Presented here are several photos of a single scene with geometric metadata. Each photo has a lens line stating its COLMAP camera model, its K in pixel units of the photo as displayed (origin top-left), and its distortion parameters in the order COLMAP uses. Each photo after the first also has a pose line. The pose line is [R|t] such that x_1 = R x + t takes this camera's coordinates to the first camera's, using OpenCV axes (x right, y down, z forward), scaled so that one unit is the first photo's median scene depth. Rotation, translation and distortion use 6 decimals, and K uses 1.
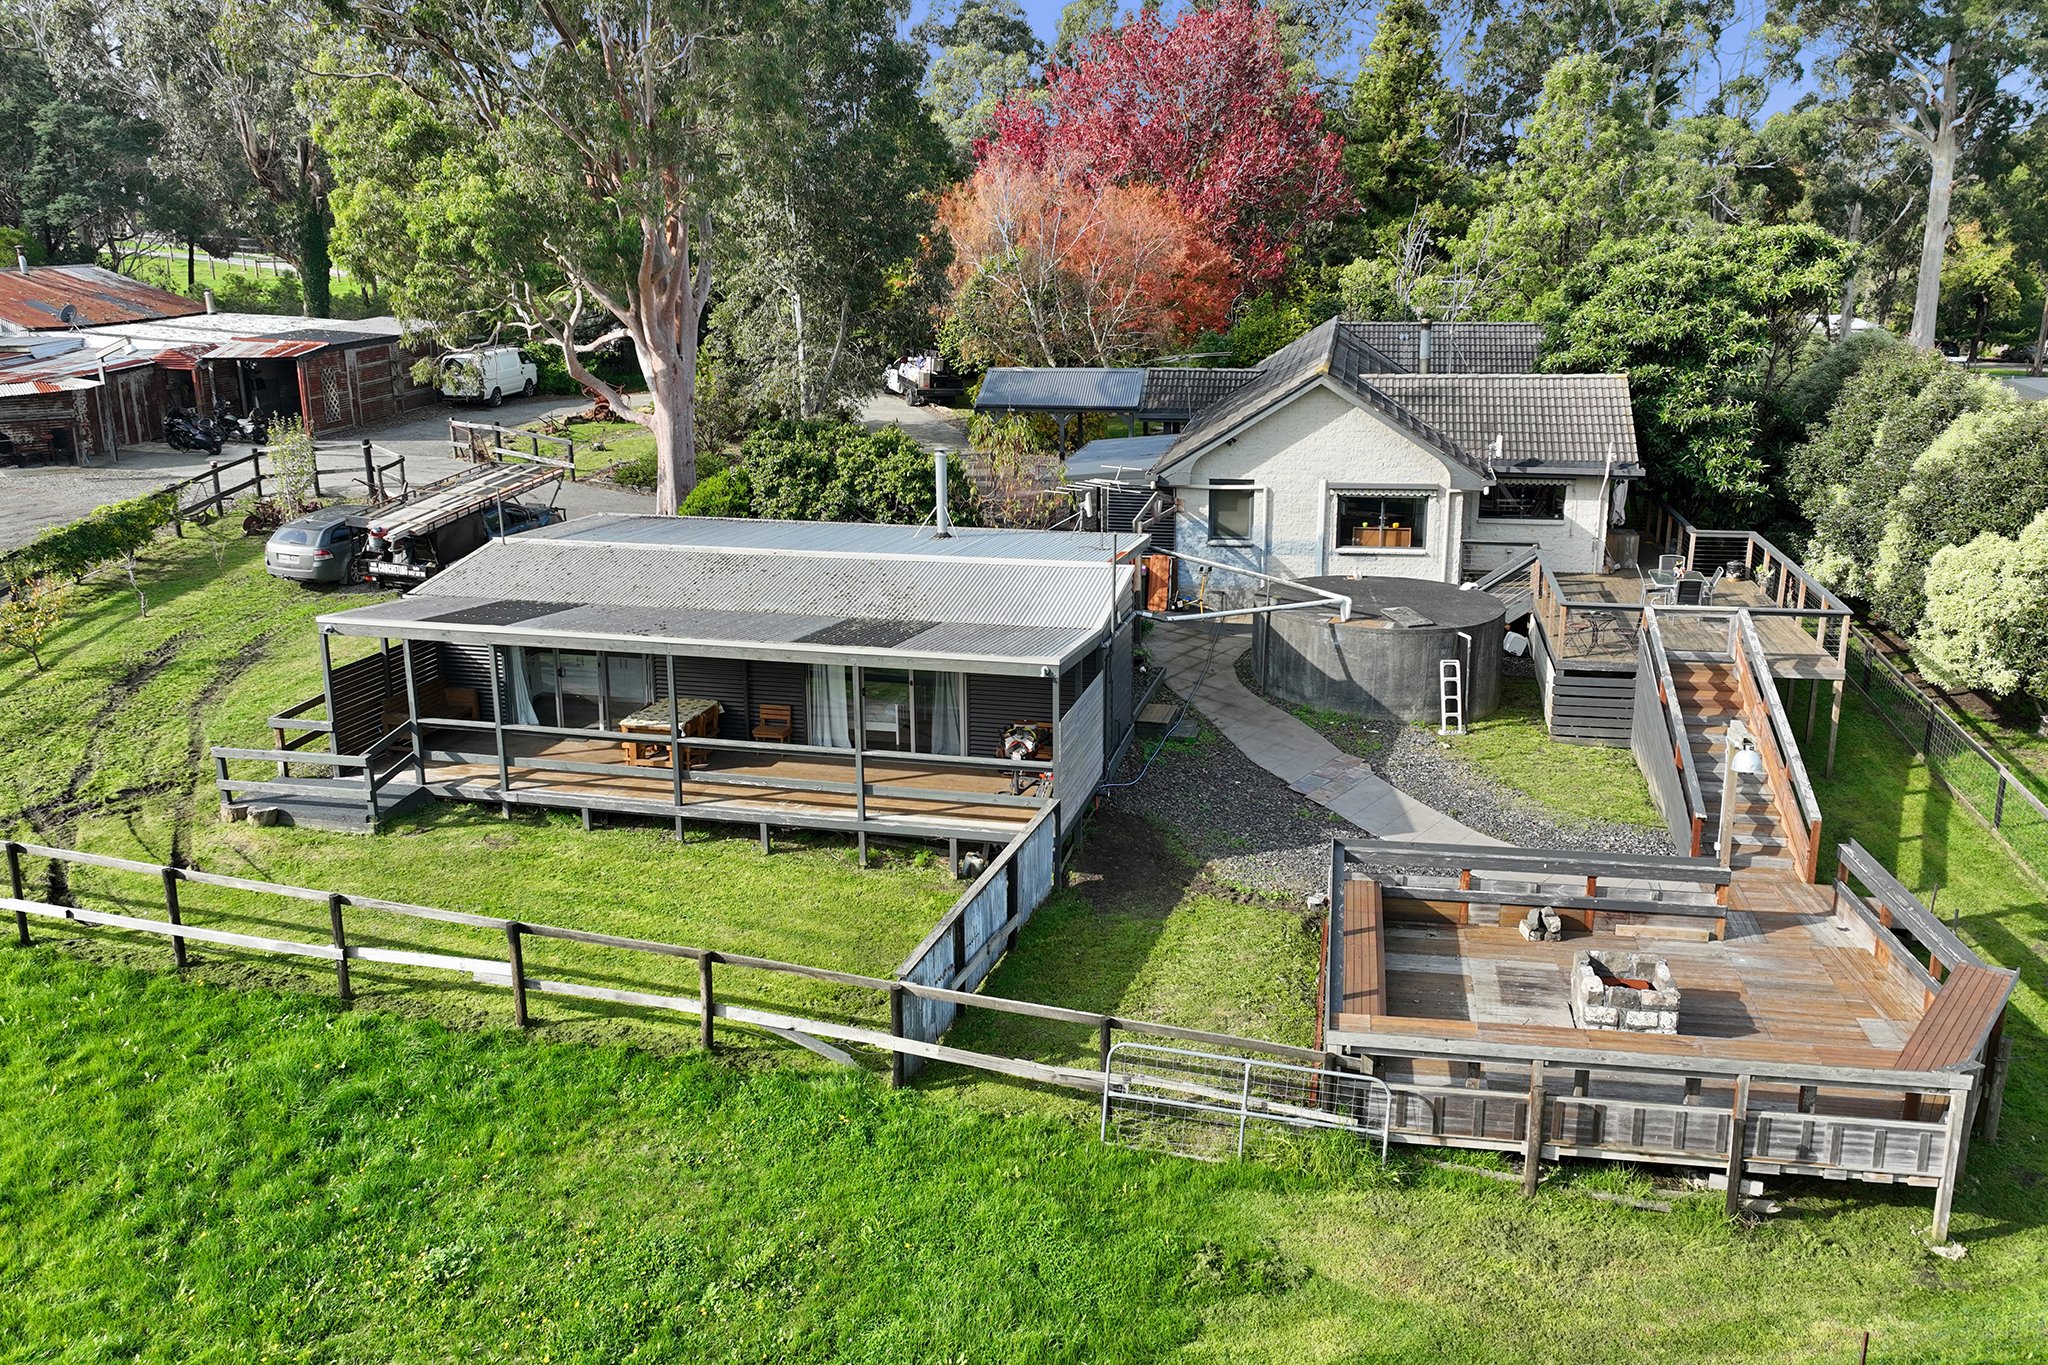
lens RADIAL K [[1709.3, 0, 1027.3], [0, 1709.3, 679.2], [0, 0, 1]] dist [-0.001941, 0.017132]
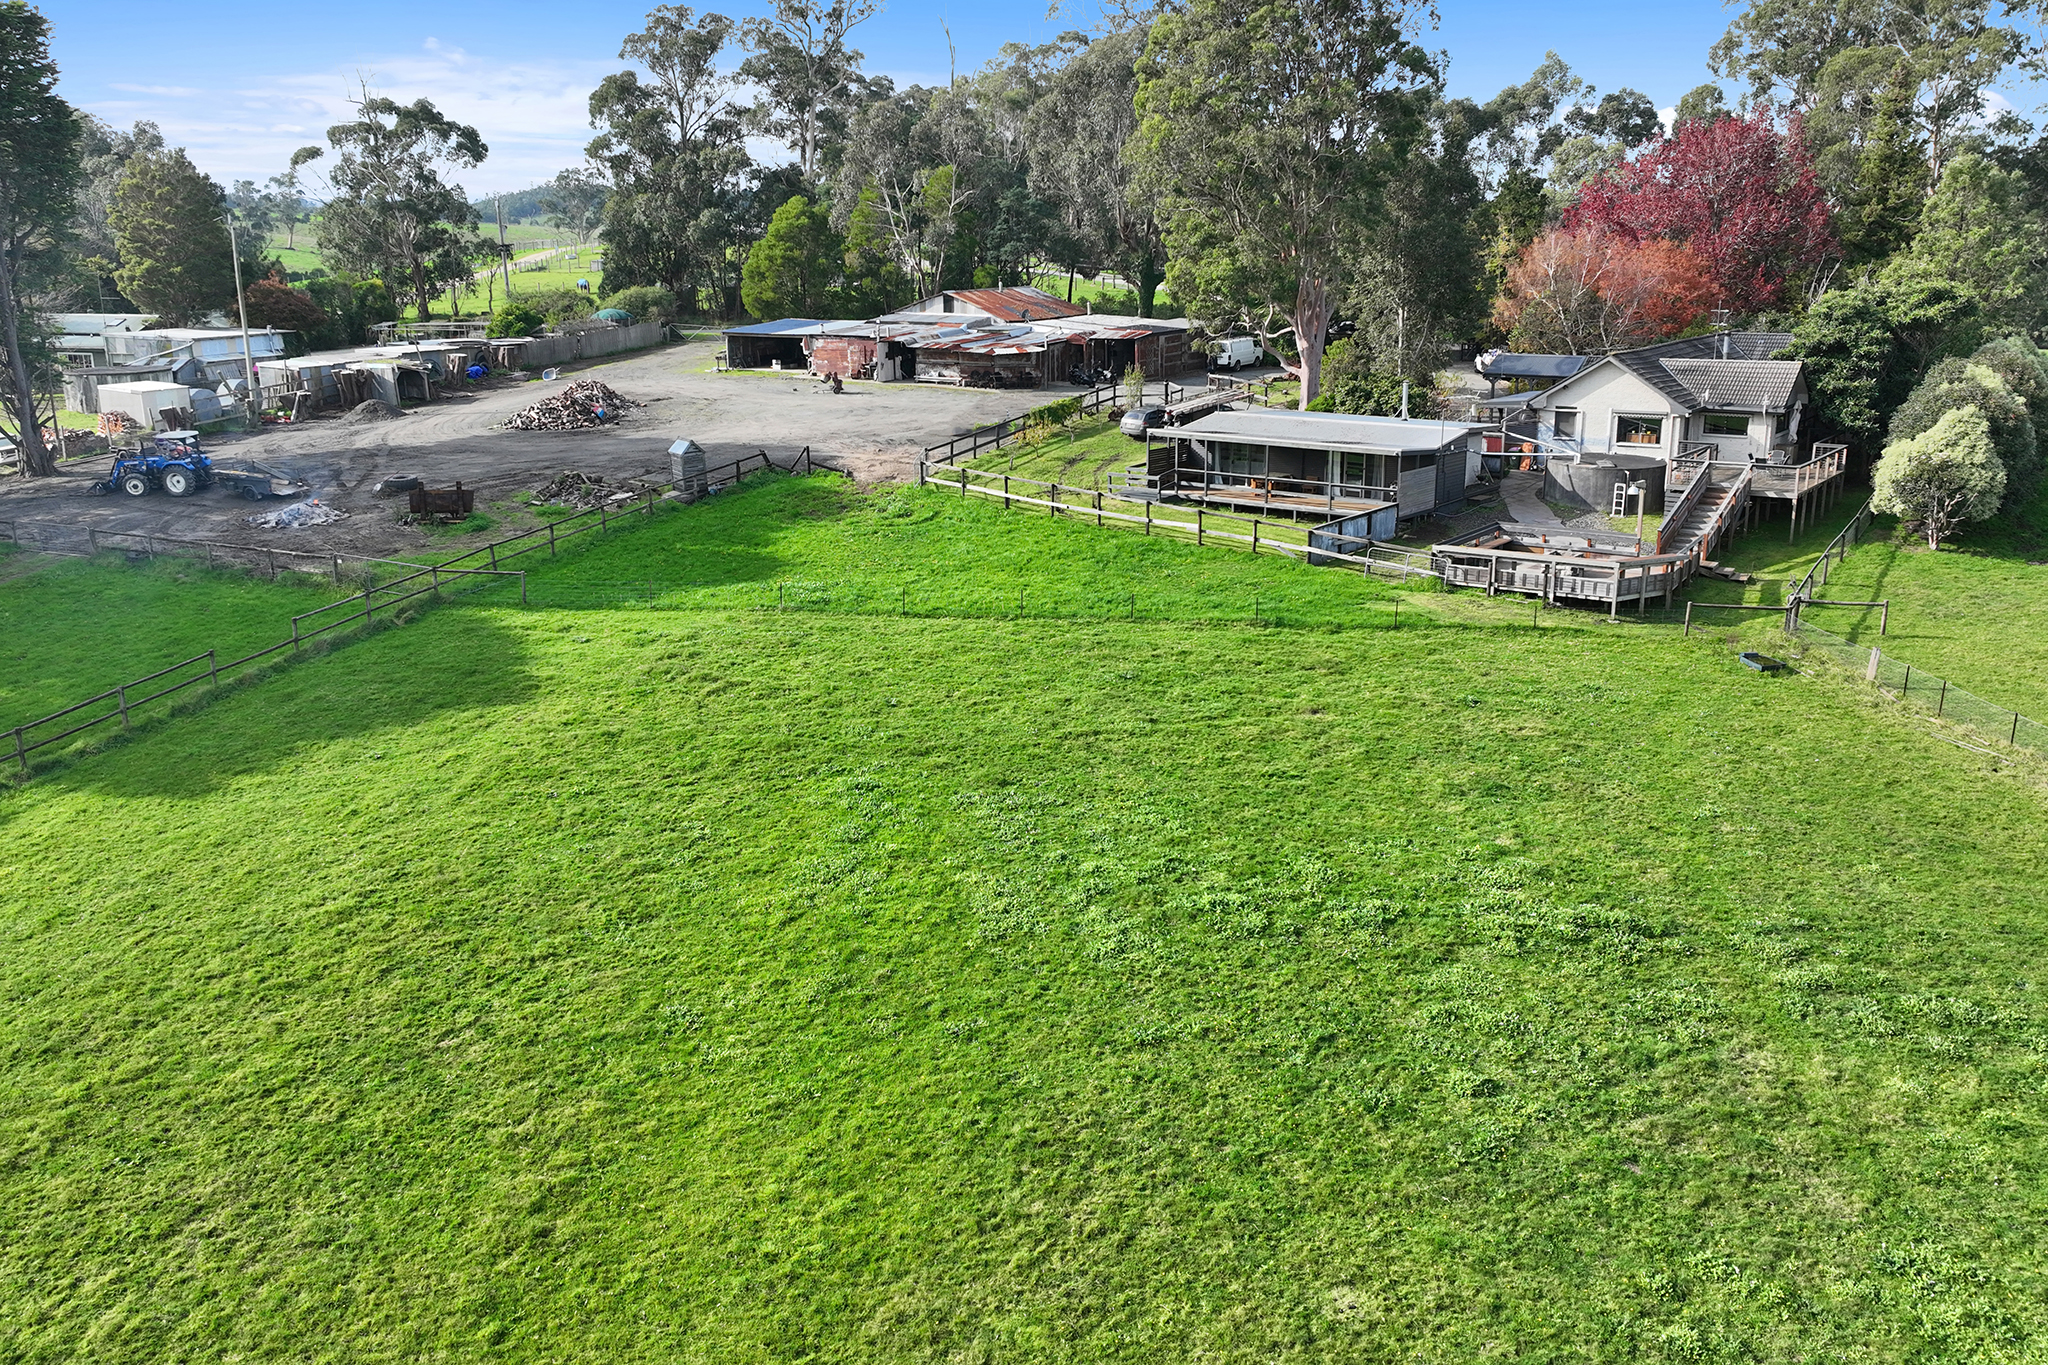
lens RADIAL K [[1709.3, 0, 1027.3], [0, 1709.3, 679.2], [0, 0, 1]] dist [-0.001941, 0.017132]
pose [[0.904846, 0.105942, -0.412346, 0.392564], [-0.106803, 0.994058, 0.021033, 0.220018], [0.412124, 0.025008, 0.910784, -1.053990]]
